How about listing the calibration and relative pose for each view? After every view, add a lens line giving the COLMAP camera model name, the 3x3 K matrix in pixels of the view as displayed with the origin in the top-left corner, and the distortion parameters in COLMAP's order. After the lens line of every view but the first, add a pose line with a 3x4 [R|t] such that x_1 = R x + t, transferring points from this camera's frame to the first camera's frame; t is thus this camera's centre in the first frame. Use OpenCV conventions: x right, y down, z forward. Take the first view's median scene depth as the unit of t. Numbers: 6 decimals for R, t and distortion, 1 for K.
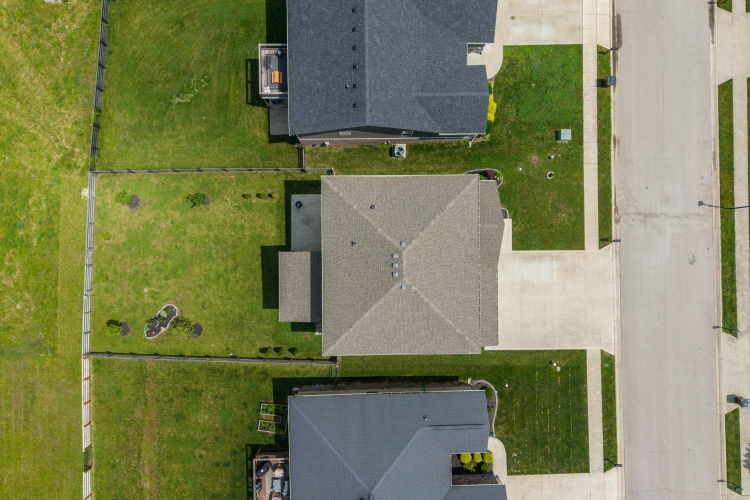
lens RADIAL K [[499.4, 0, 373.1], [0, 499.4, 247.0], [0, 0, 1]] dist [0.044135, -0.053081]
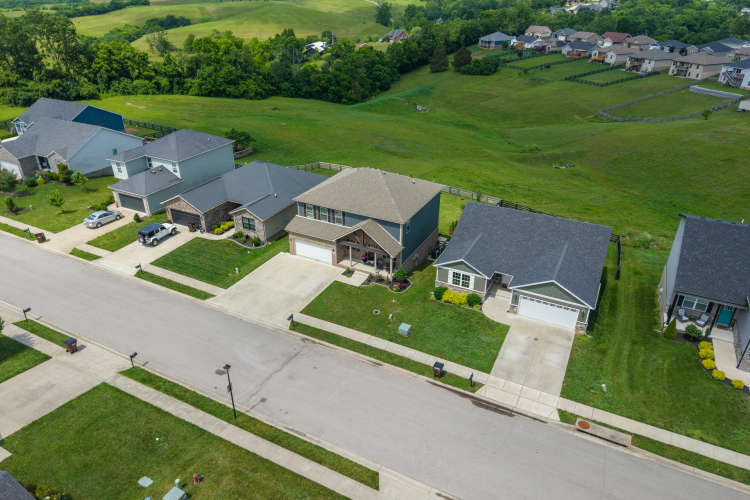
lens RADIAL K [[499.4, 0, 373.1], [0, 499.4, 247.0], [0, 0, 1]] dist [0.044135, -0.053081]
pose [[-0.466705, 0.401482, -0.788035, 1.119815], [-0.884401, -0.216523, 0.413465, -0.537367], [-0.004629, 0.889904, 0.456123, 0.390815]]
